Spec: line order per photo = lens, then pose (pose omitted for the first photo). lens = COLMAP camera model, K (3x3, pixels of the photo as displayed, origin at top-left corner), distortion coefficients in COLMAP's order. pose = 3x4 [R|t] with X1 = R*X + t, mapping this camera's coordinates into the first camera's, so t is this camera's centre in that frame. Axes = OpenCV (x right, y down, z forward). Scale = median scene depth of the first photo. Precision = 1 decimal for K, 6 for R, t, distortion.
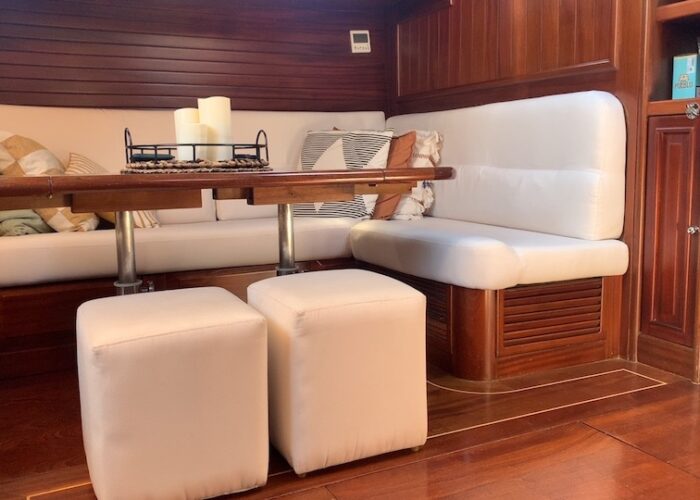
lens RADIAL K [[703.2, 0, 350.1], [0, 703.2, 242.0], [0, 0, 1]] dist [0.119570, -0.224605]
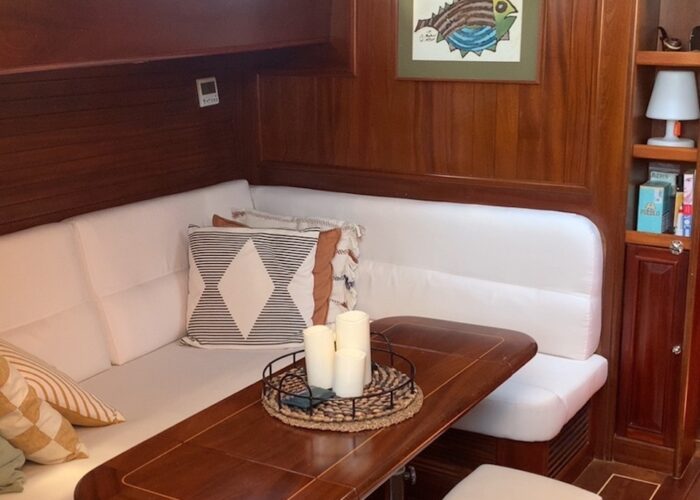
lens RADIAL K [[980.1, 0, 350.0], [0, 980.1, 250.0], [0, 0, 1]] dist [0.140544, -0.083832]
pose [[0.847764, -0.113211, 0.518150, -0.531089], [0.060257, 0.991186, 0.117977, -0.273834], [-0.526940, -0.068794, 0.847114, -0.036849]]
